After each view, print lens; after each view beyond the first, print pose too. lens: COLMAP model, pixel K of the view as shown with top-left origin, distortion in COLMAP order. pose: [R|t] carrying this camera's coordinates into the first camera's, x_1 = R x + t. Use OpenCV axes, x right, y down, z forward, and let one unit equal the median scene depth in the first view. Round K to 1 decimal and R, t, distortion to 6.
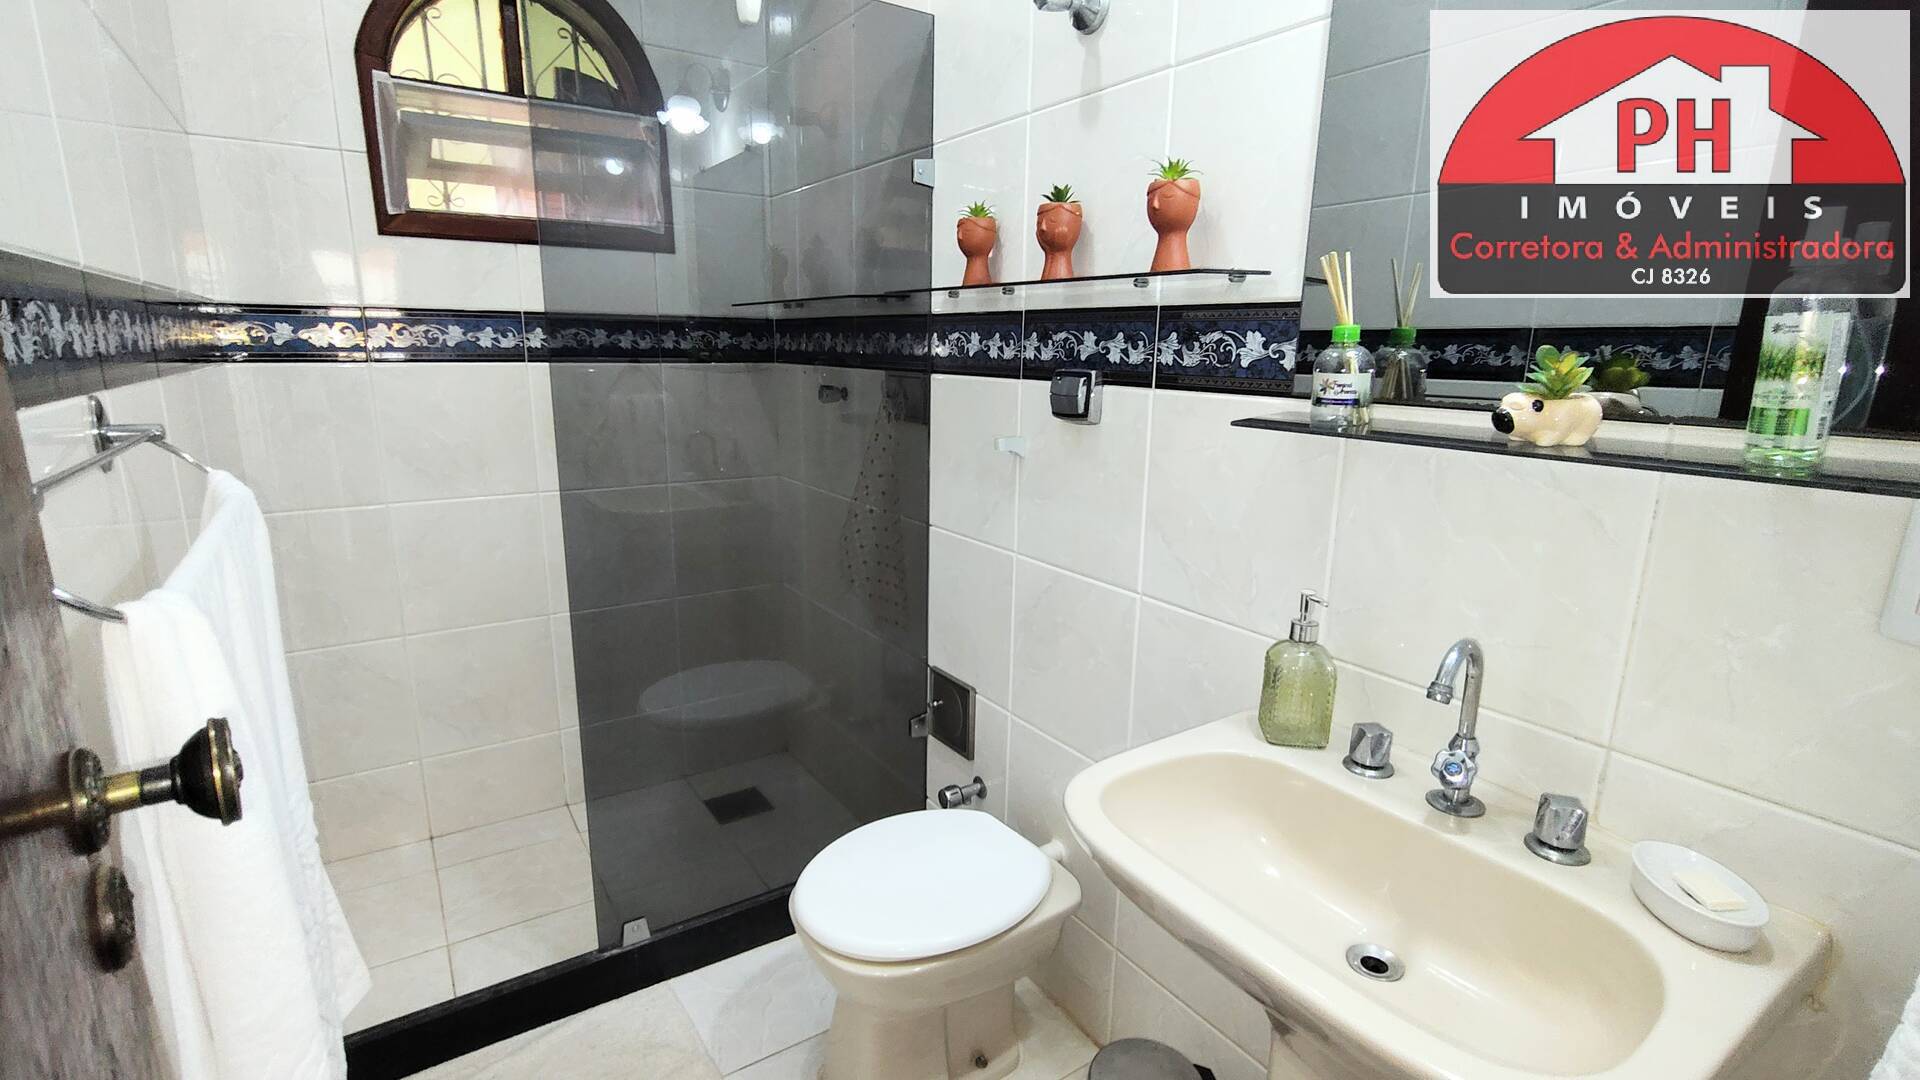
lens RADIAL K [[883.5, 0, 958.8], [0, 883.5, 540.0], [0, 0, 1]] dist [-0.002700, 0.002144]
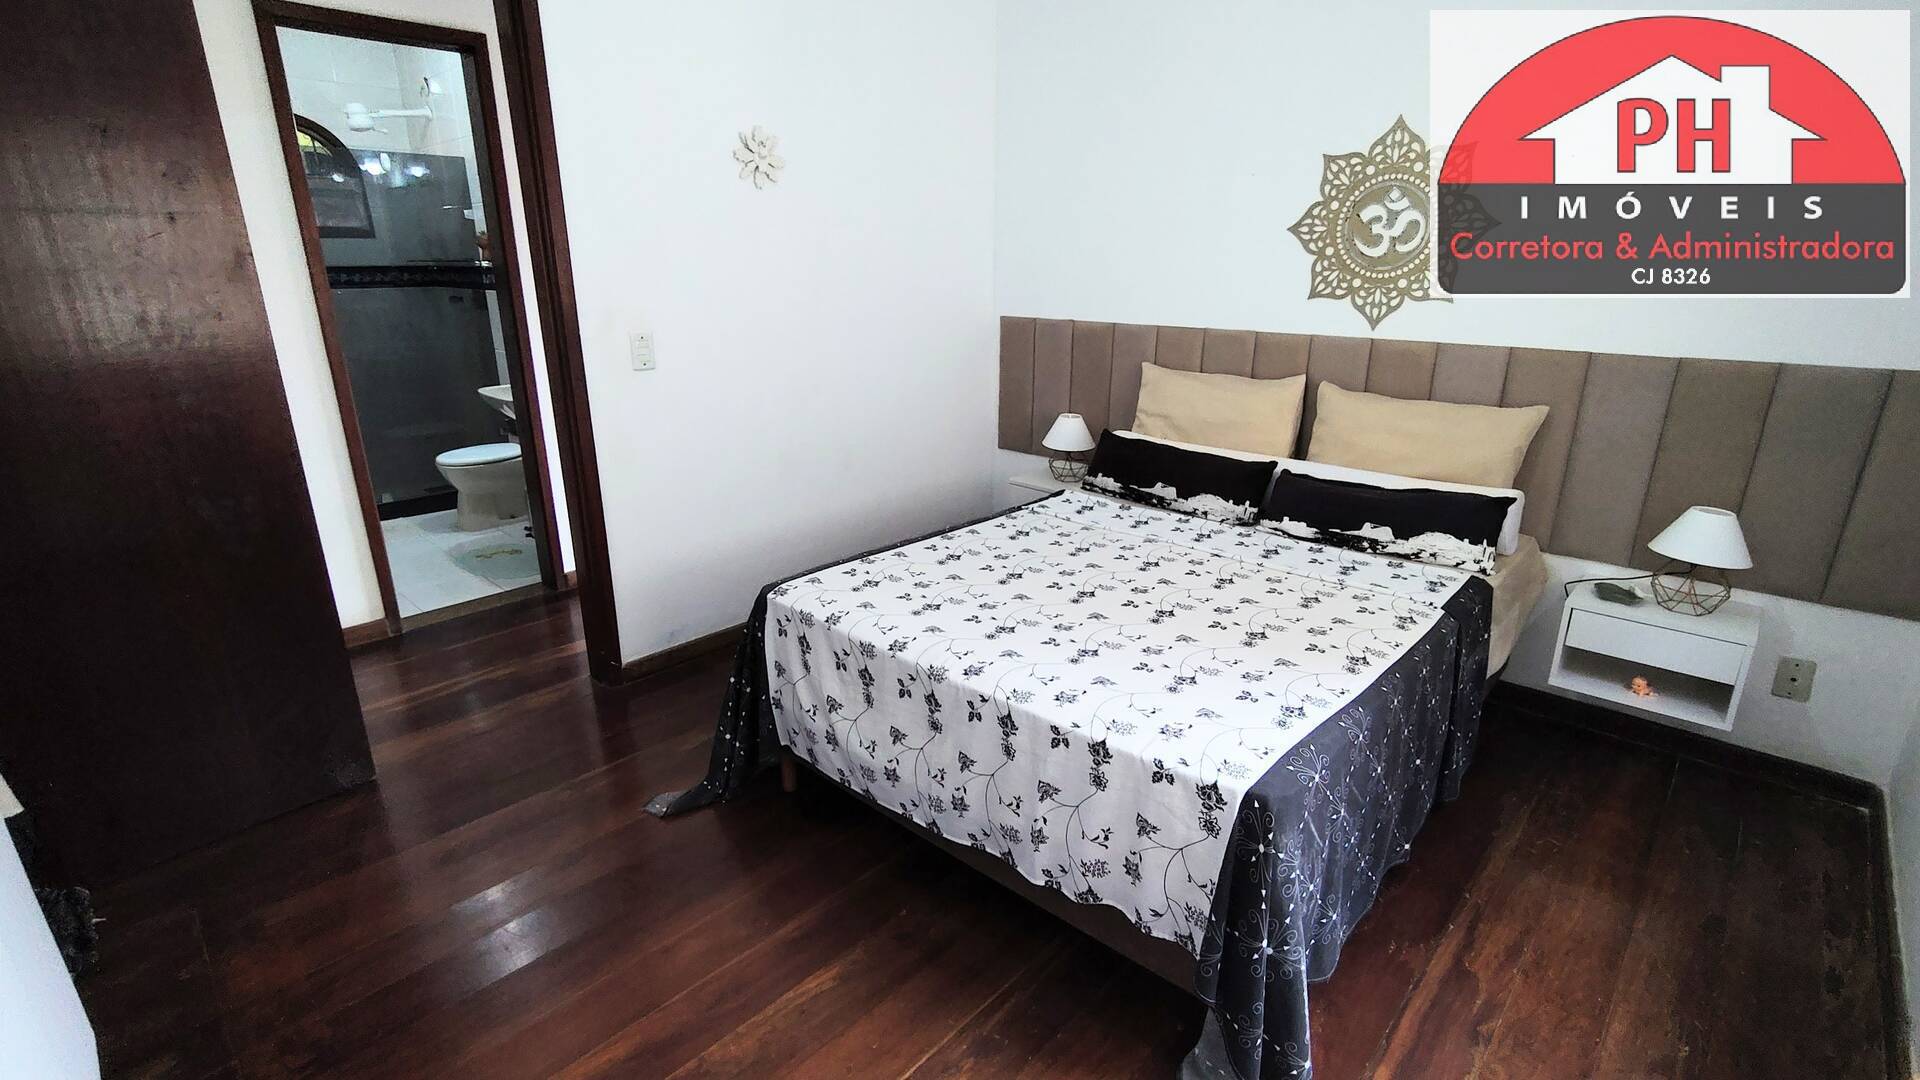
lens RADIAL K [[883.5, 0, 957.4], [0, 883.5, 538.9], [0, 0, 1]] dist [-0.002700, 0.002144]
pose [[0.976833, -0.082104, 0.197627, 0.594599], [0.063197, 0.992963, 0.100154, 0.292428], [-0.204459, -0.085344, 0.975148, -1.499405]]
